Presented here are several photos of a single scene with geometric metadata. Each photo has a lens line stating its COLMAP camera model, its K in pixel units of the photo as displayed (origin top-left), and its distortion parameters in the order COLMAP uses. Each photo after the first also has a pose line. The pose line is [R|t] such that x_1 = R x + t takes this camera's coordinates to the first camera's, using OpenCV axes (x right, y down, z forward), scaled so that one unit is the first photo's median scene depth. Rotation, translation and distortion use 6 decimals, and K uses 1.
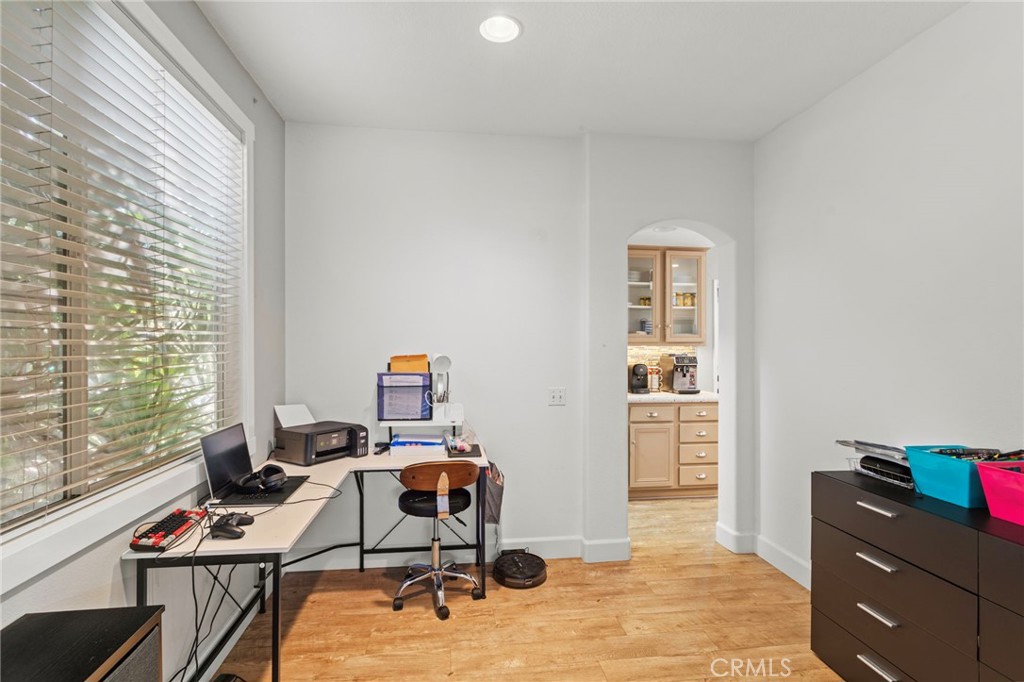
lens RADIAL K [[484.1, 0, 512.0], [0, 484.1, 343.3], [0, 0, 1]] dist [-0.000972, 0.001347]
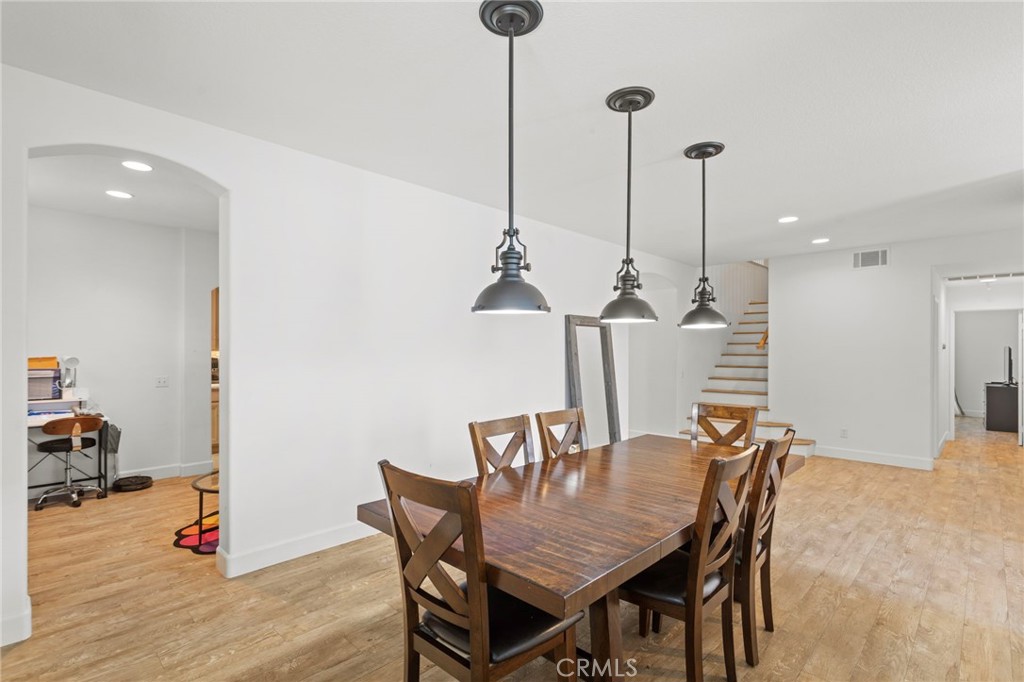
lens RADIAL K [[484.1, 0, 511.7], [0, 484.1, 345.6], [0, 0, 1]] dist [-0.000972, 0.001347]
pose [[0.784266, 0.001423, 0.620423, 0.004009], [0.002171, 0.999985, -0.005037, -0.002096], [-0.620421, 0.005297, 0.784251, -1.127634]]
